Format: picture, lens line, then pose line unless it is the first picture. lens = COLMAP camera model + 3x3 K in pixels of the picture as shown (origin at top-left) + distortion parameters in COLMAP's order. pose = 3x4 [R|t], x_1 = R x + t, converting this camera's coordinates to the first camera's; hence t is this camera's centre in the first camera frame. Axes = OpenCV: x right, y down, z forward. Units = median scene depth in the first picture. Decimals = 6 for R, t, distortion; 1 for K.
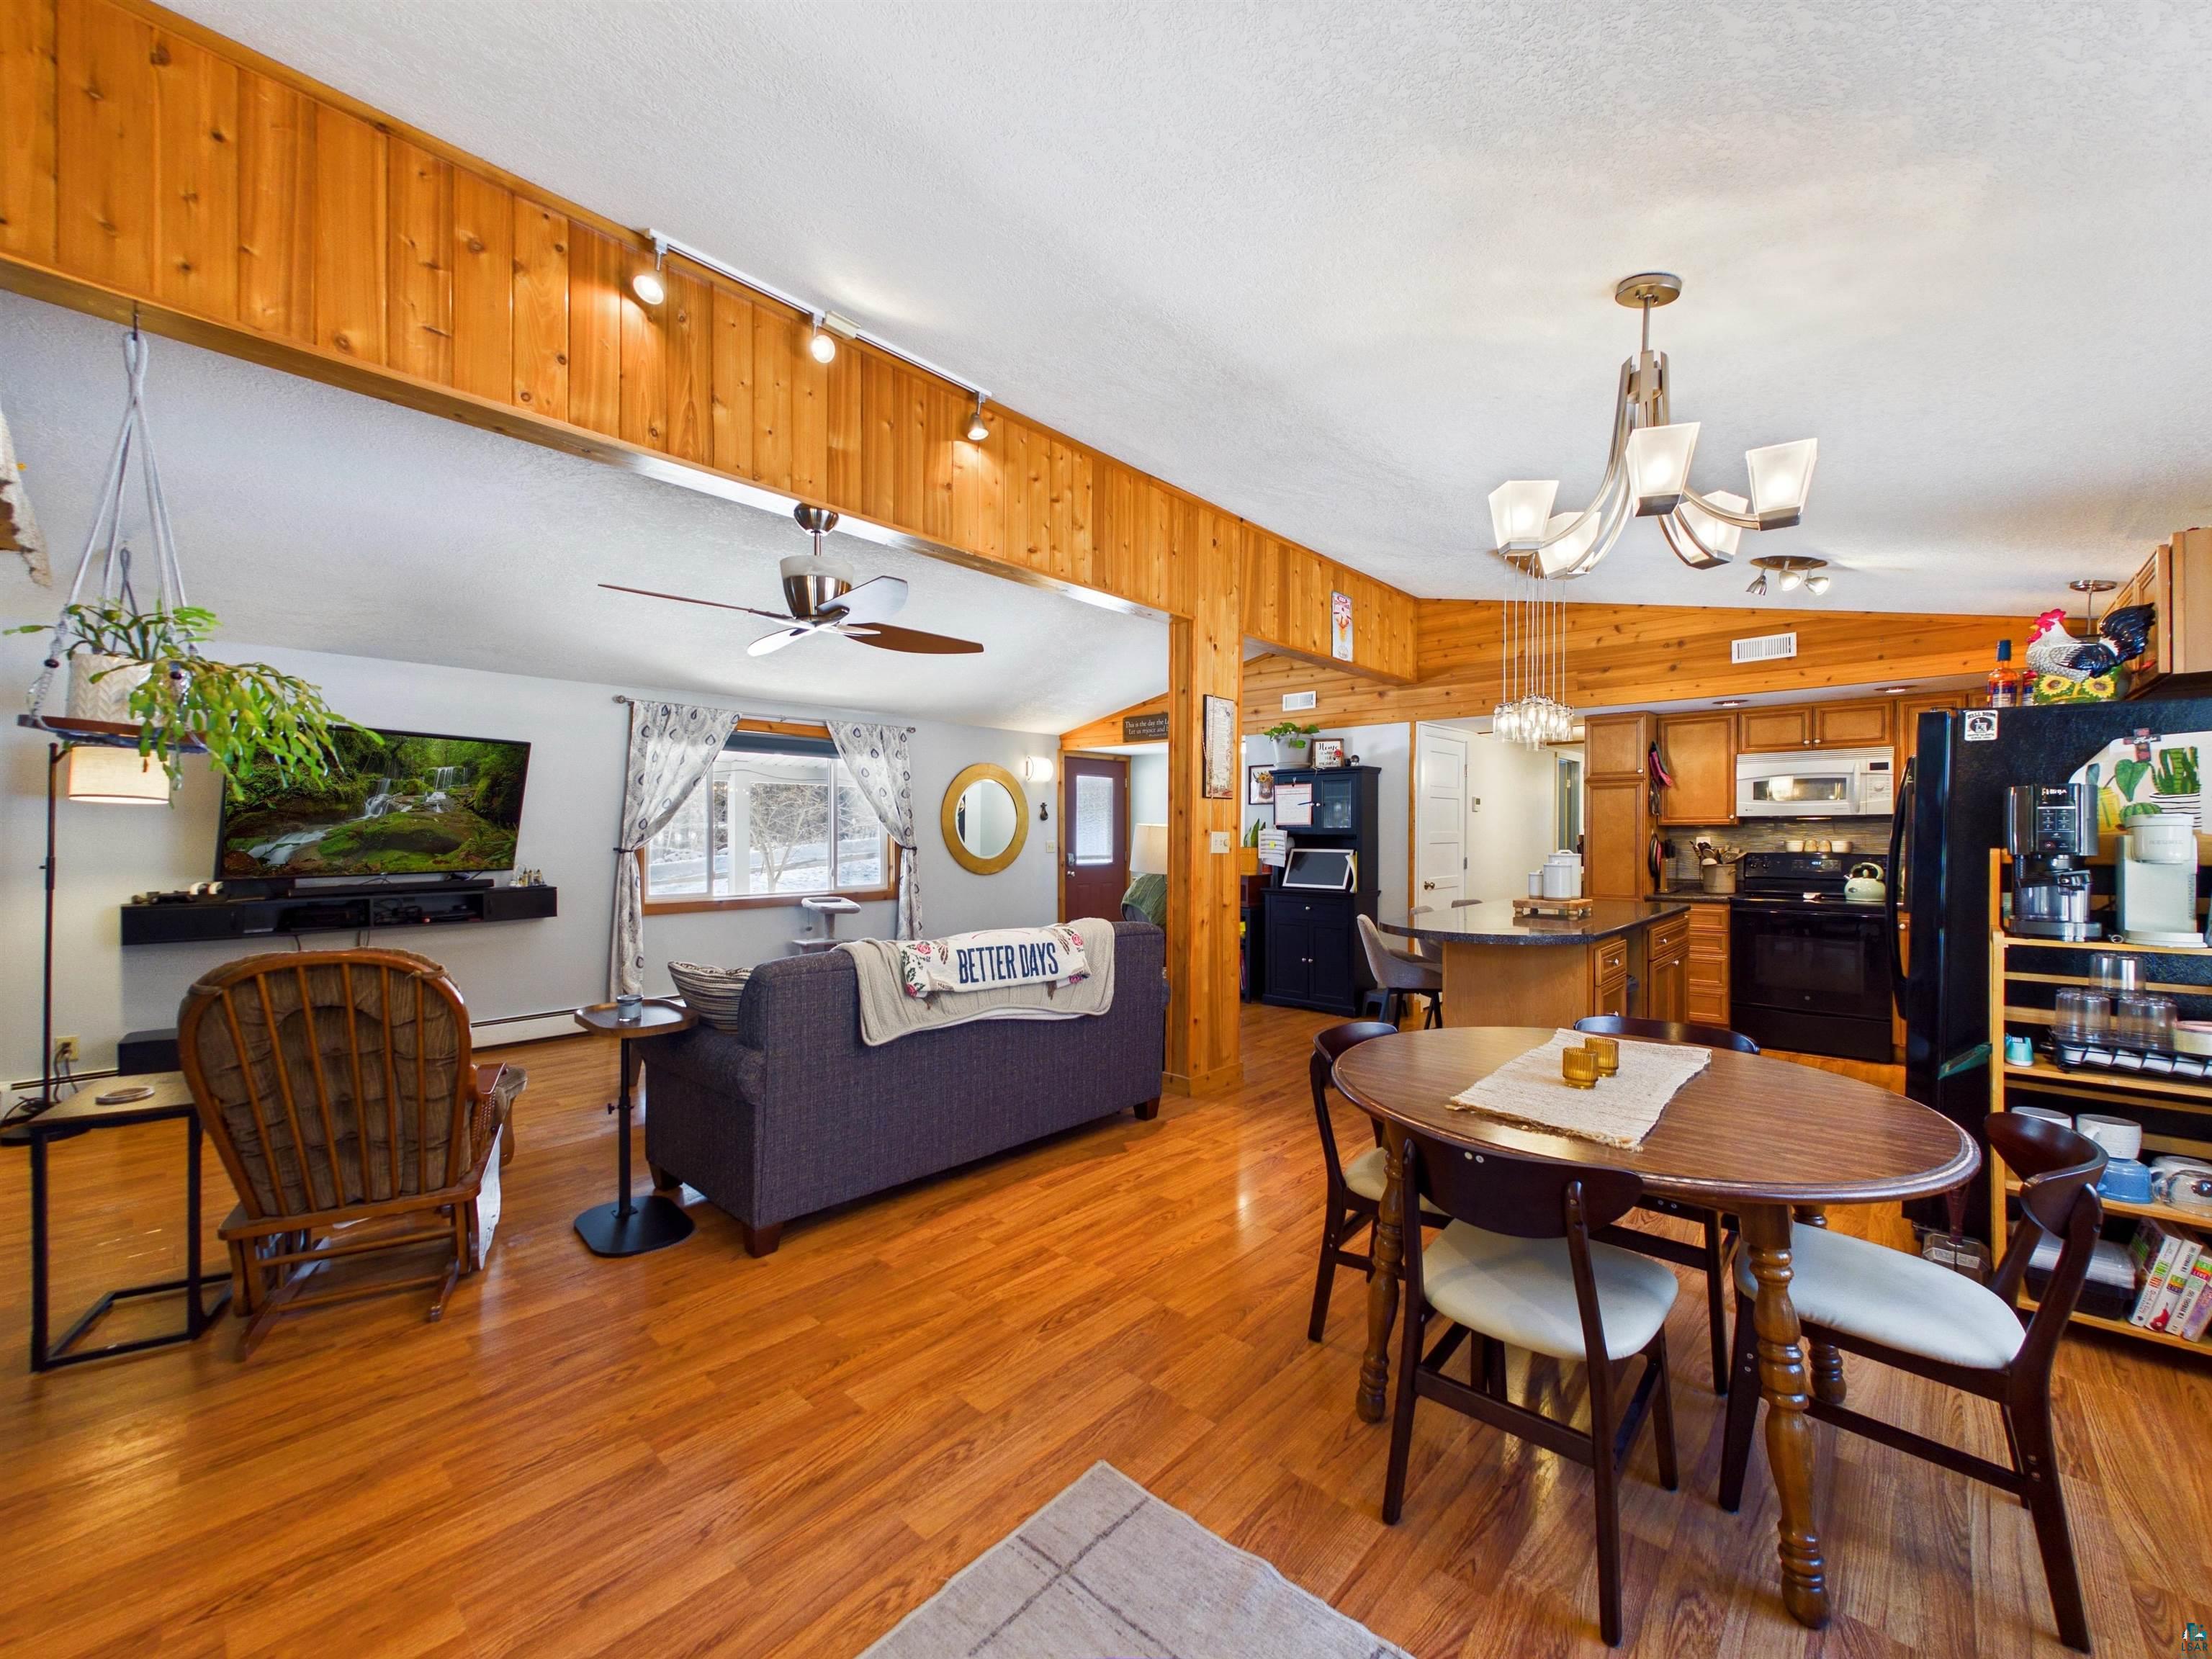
lens RADIAL K [[891.4, 0, 1105.7], [0, 891.4, 839.5], [0, 0, 1]] dist [0.002563, 0.000072]
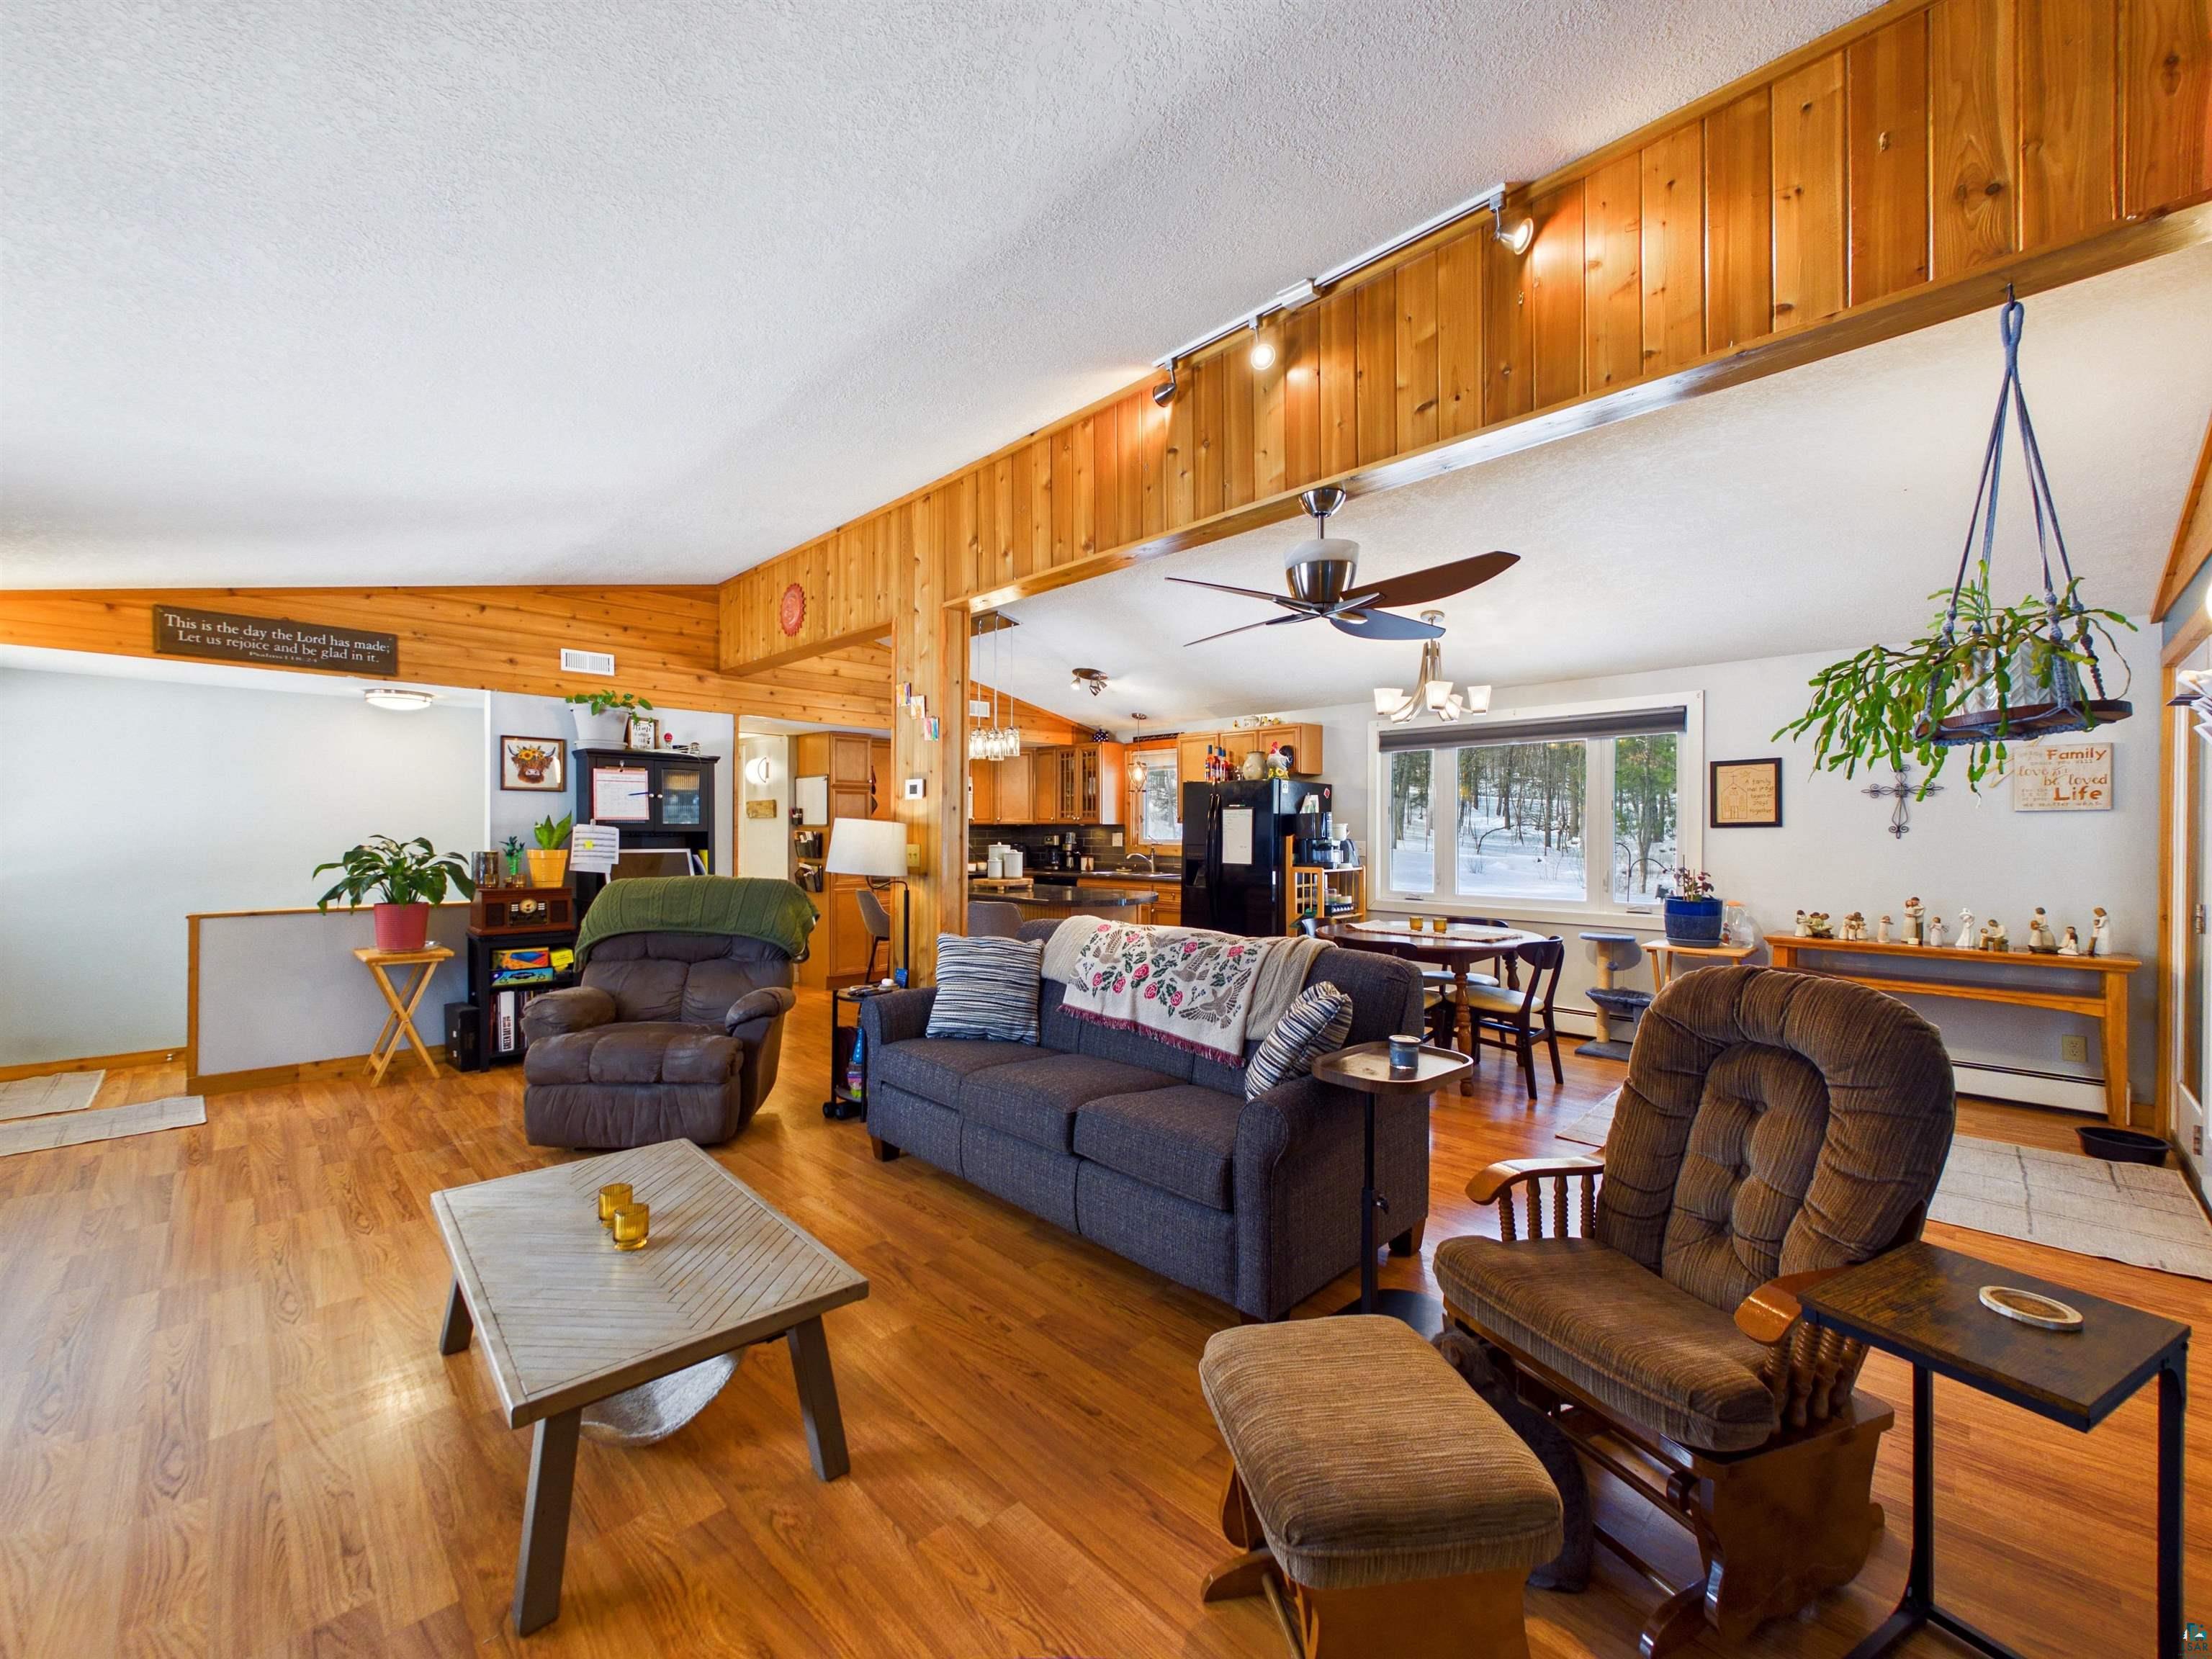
lens RADIAL K [[891.4, 0, 1106.2], [0, 891.4, 835.6], [0, 0, 1]] dist [0.002563, 0.000072]
pose [[0.043151, -0.006279, 0.999049, -0.721999], [0.006702, 0.999960, 0.005995, -0.004962], [-0.999046, 0.006437, 0.043191, 0.667007]]
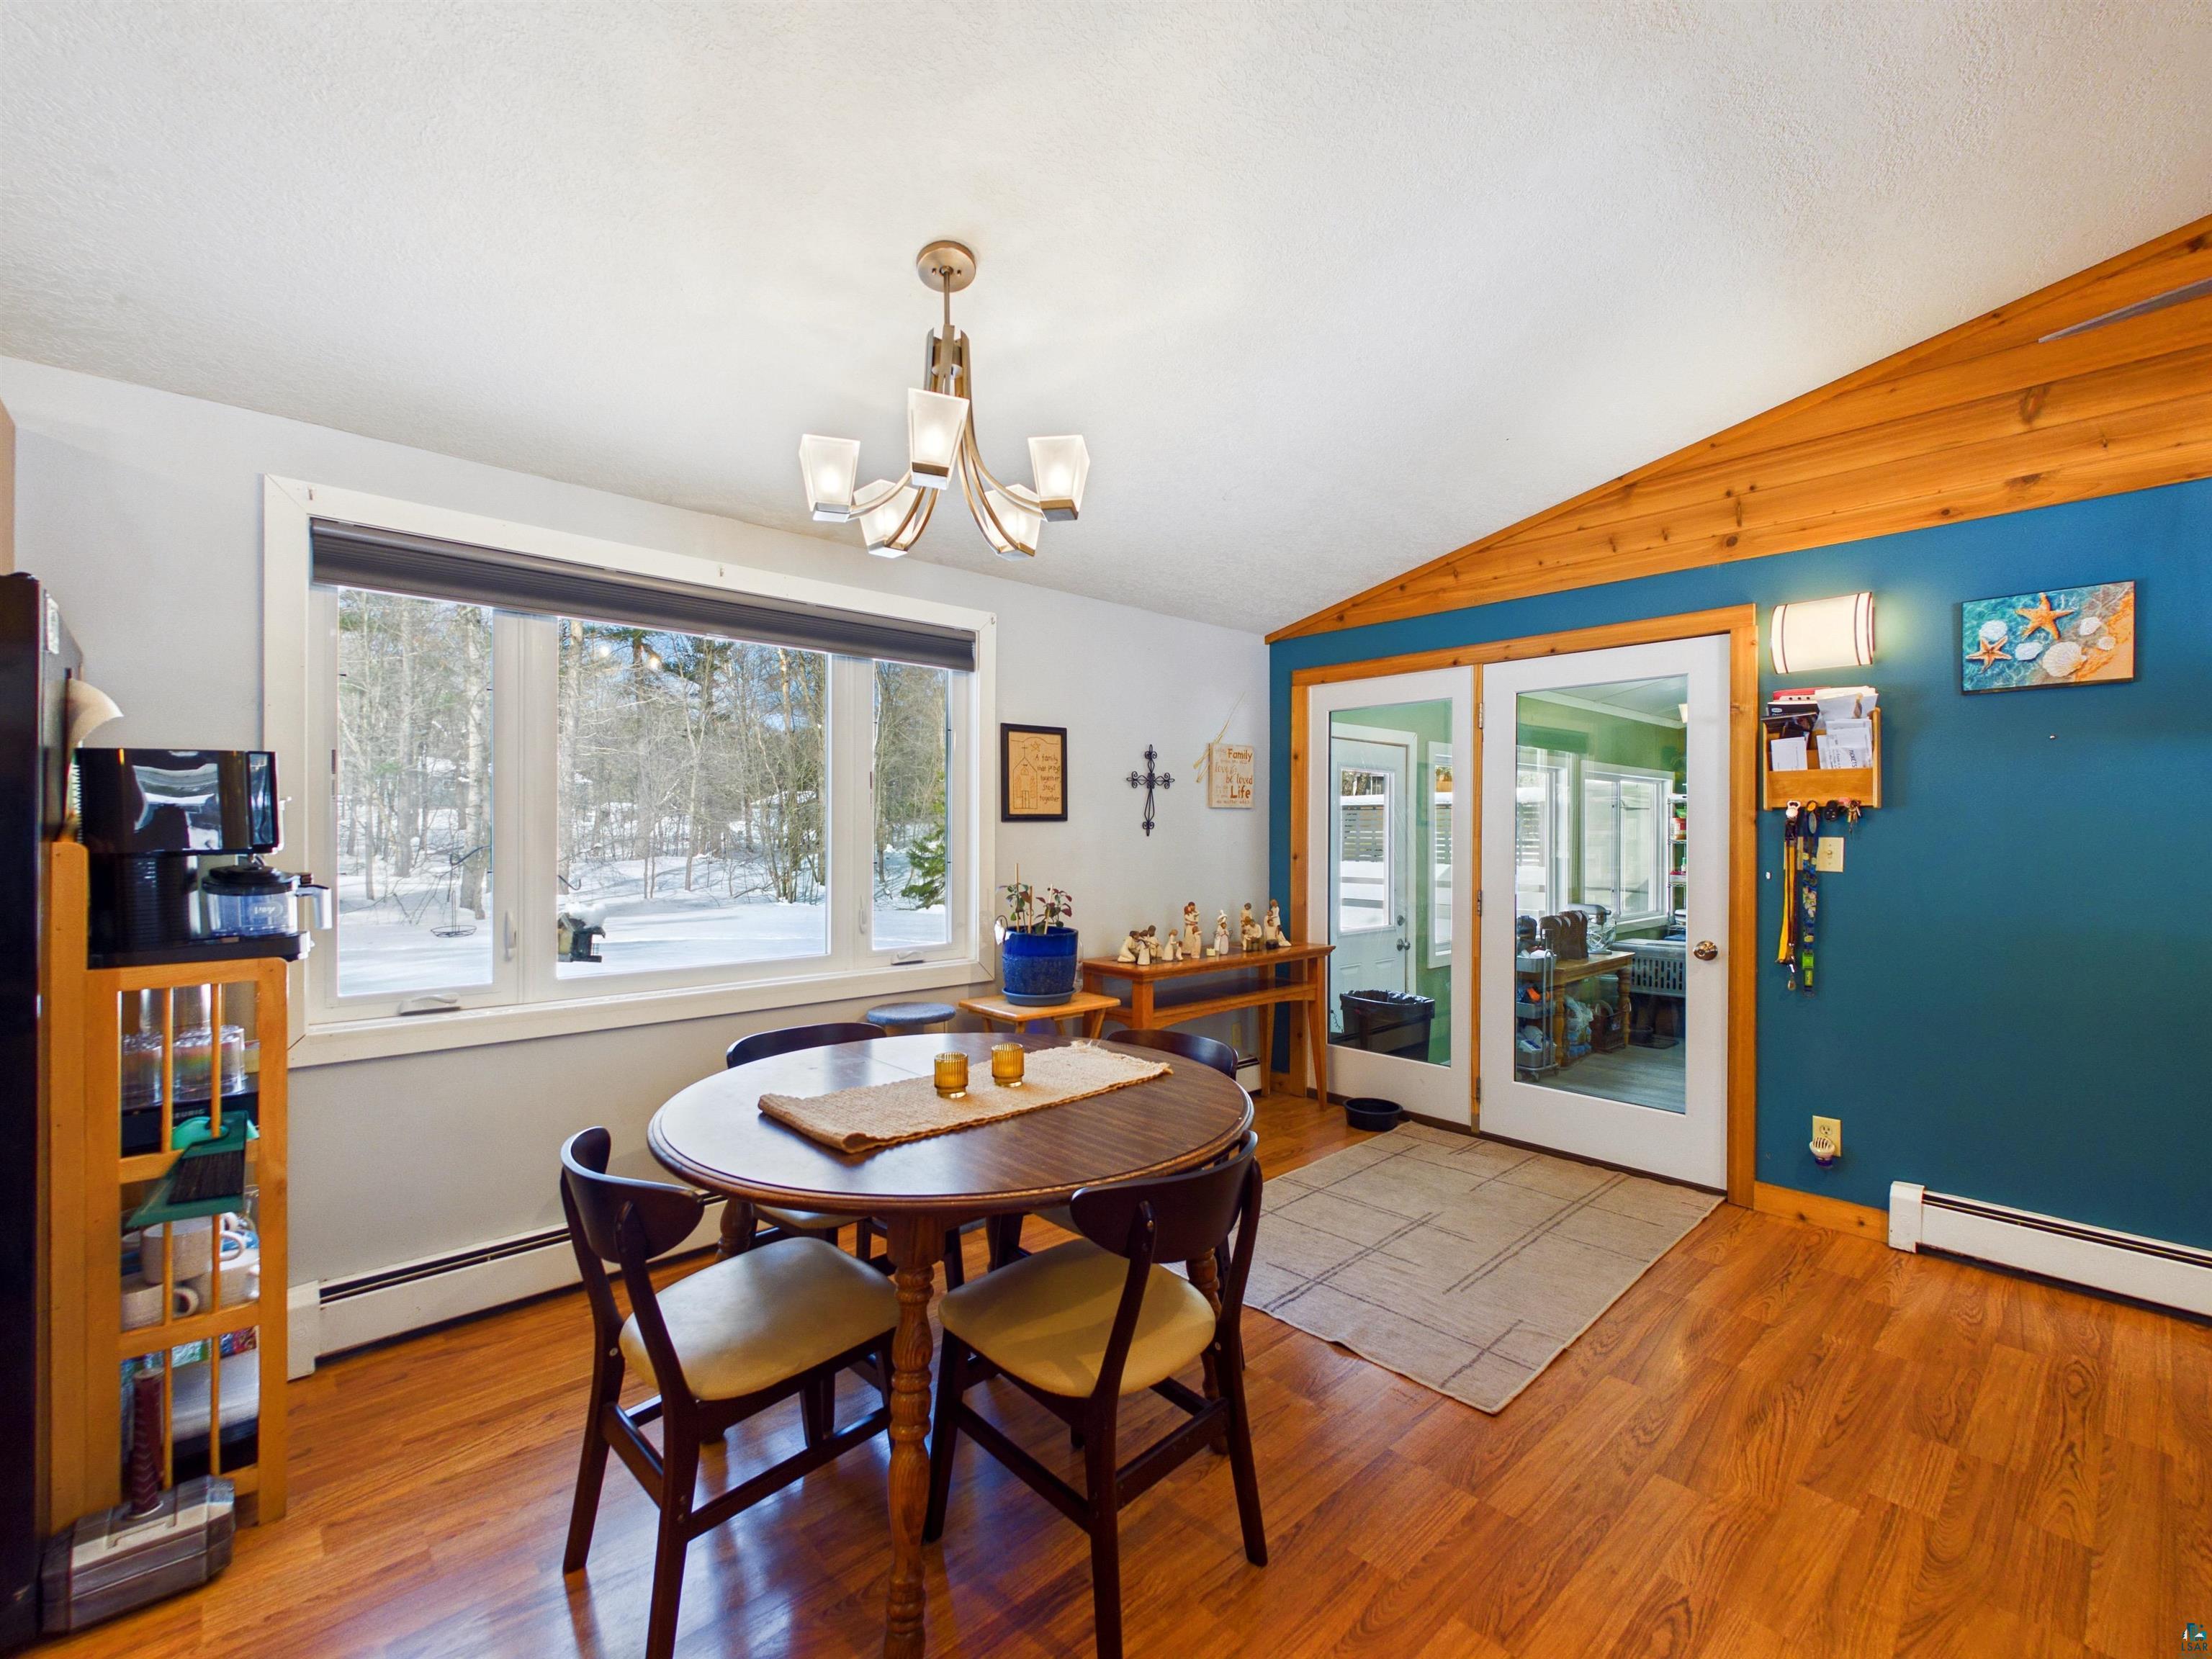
lens RADIAL K [[971.3, 0, 1104.2], [0, 971.3, 831.5], [0, 0, 1]] dist [-0.000897, 0.001535]
pose [[-0.996603, -0.005171, 0.082196, 0.126330], [-0.004447, 0.999950, 0.008993, -0.002802], [-0.082238, 0.008597, -0.996576, 0.750657]]
